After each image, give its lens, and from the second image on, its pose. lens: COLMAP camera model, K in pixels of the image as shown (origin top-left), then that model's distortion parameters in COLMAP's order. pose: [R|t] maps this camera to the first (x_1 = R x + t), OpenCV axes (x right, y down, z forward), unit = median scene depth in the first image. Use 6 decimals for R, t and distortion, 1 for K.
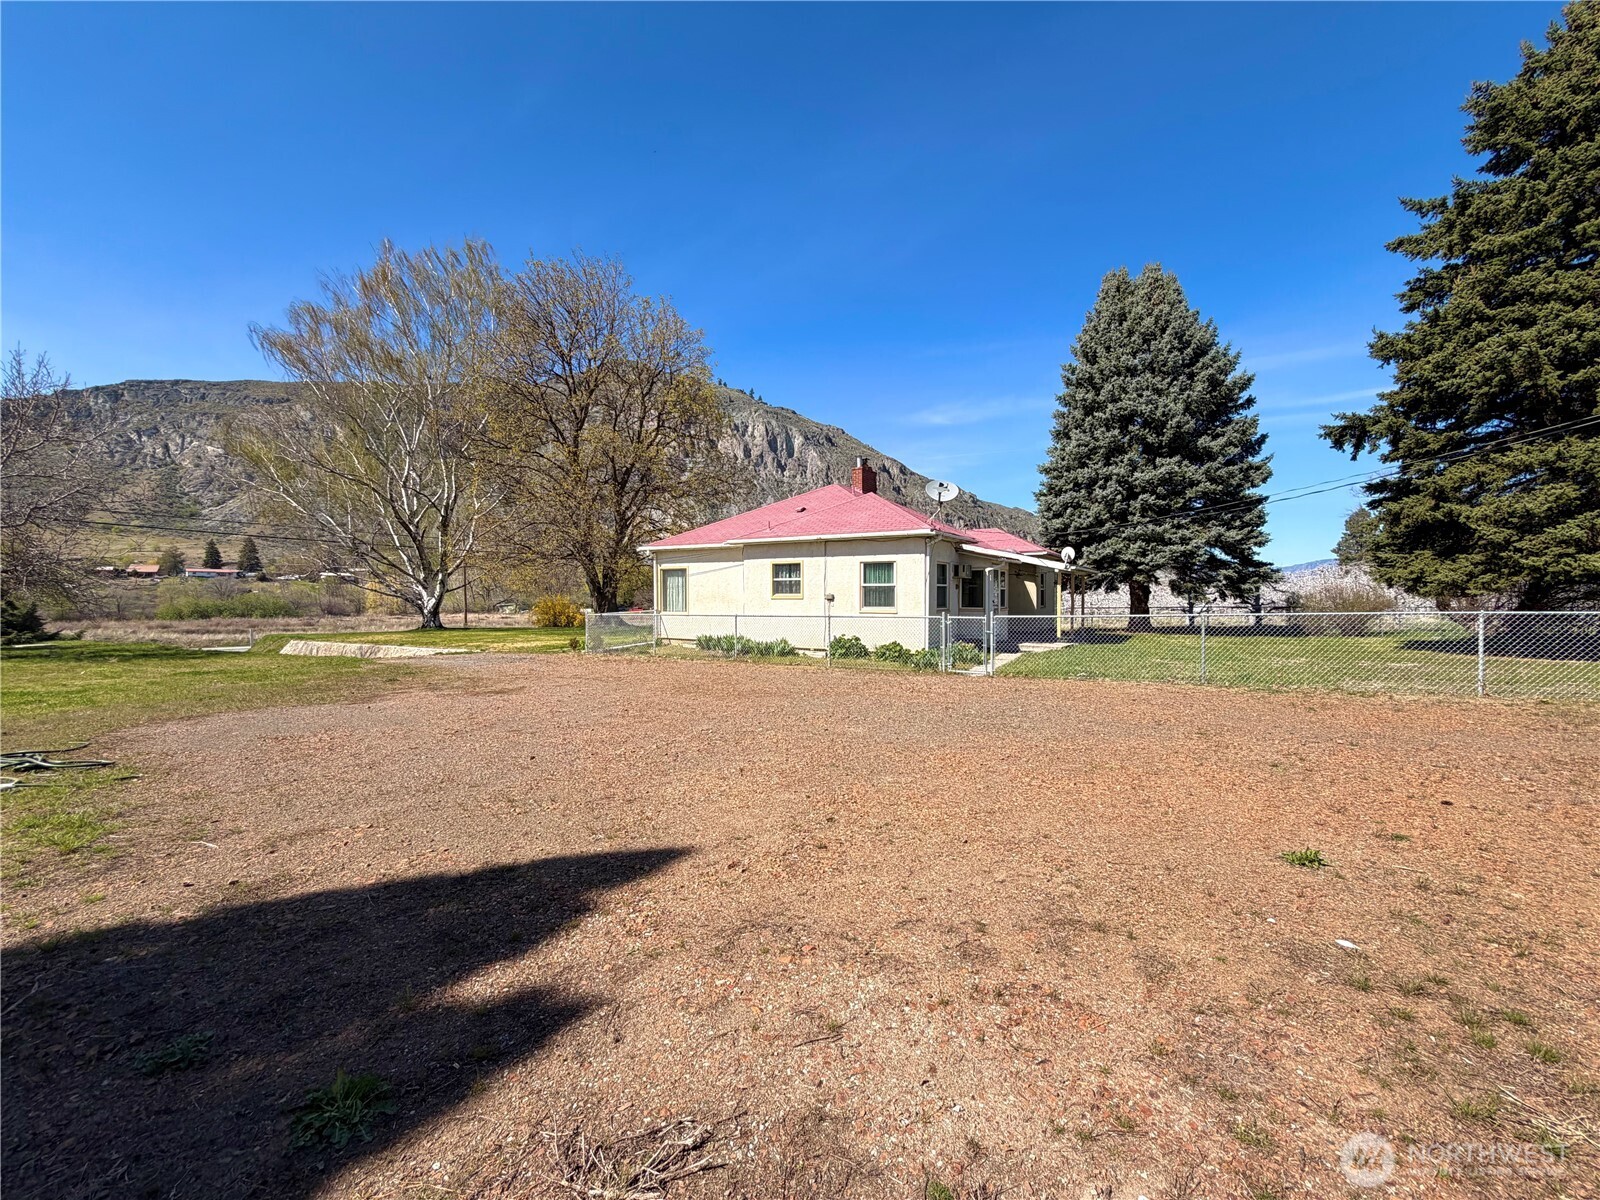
lens RADIAL K [[638.3, 0, 797.9], [0, 638.3, 601.4], [0, 0, 1]] dist [-0.000721, -0.000031]
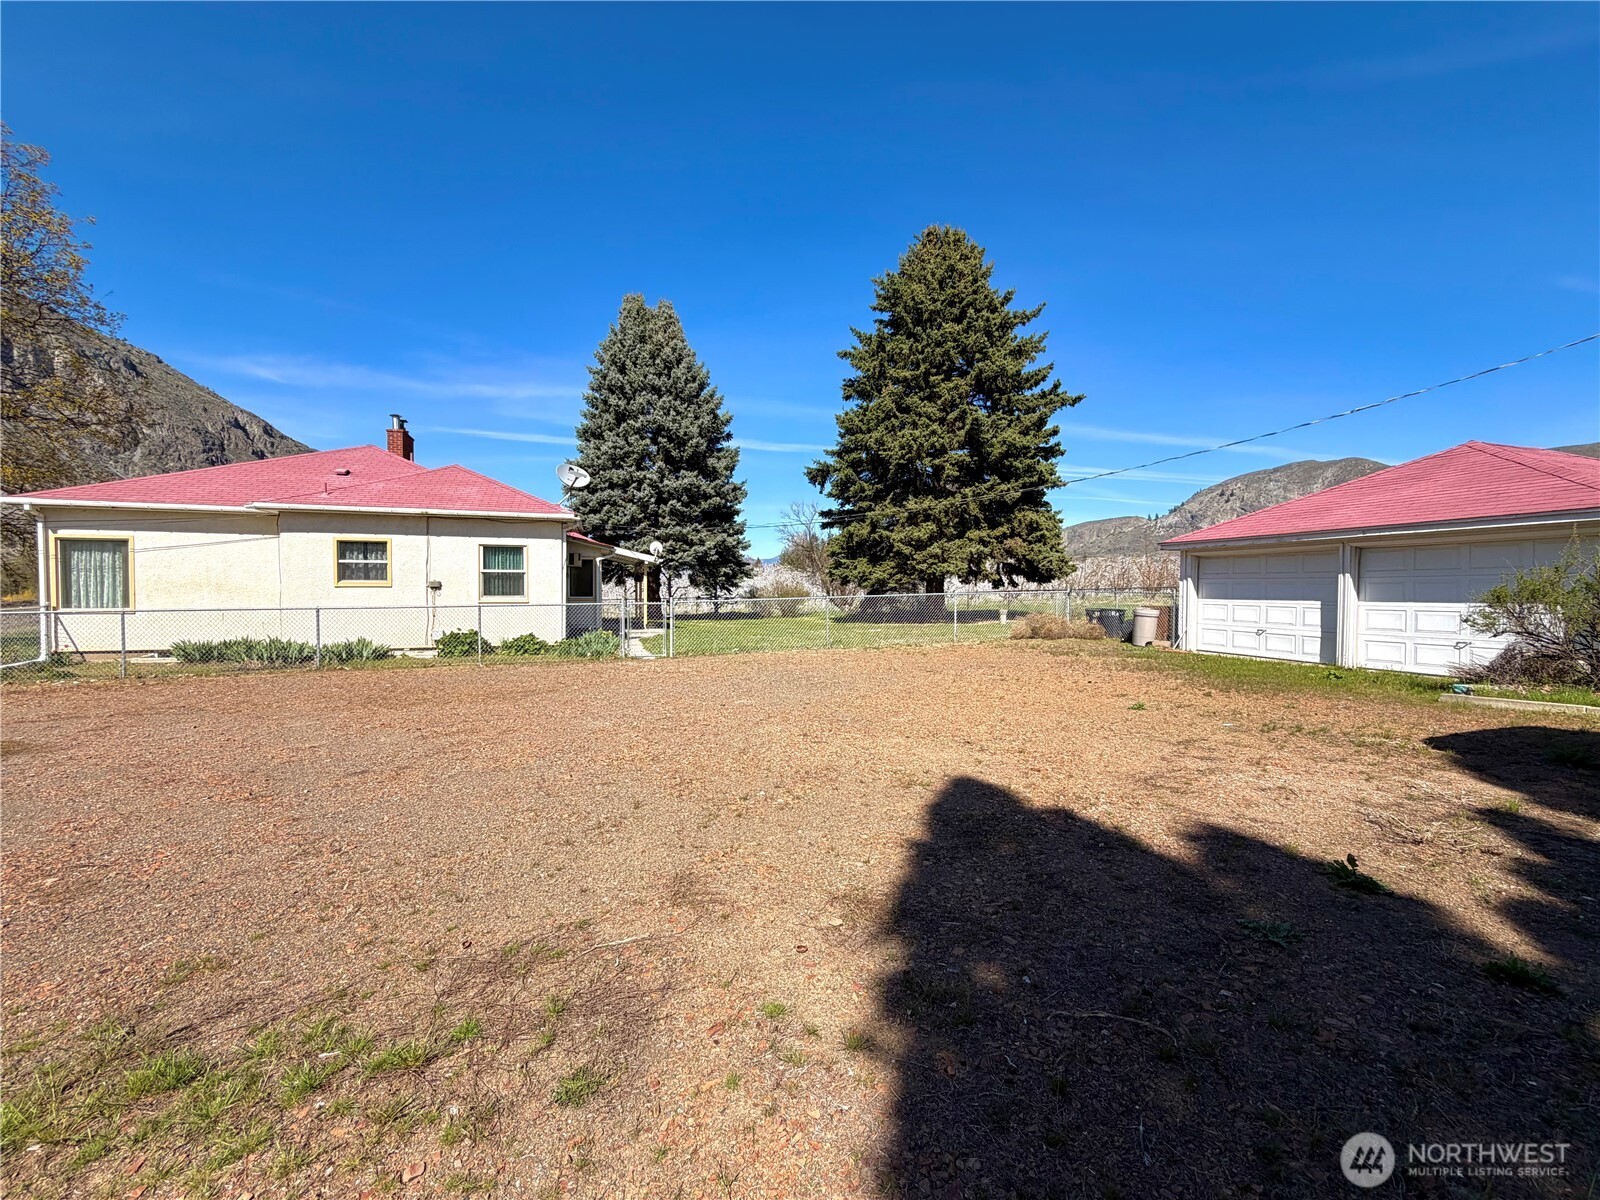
lens RADIAL K [[648.3, 0, 800.0], [0, 648.3, 600.0], [0, 0, 1]] dist [-0.024987, 0.000075]
pose [[0.641311, -0.006912, 0.767250, -0.212140], [0.005155, 0.999976, 0.004699, 0.008638], [-0.767264, 0.000942, 0.641331, 0.073898]]
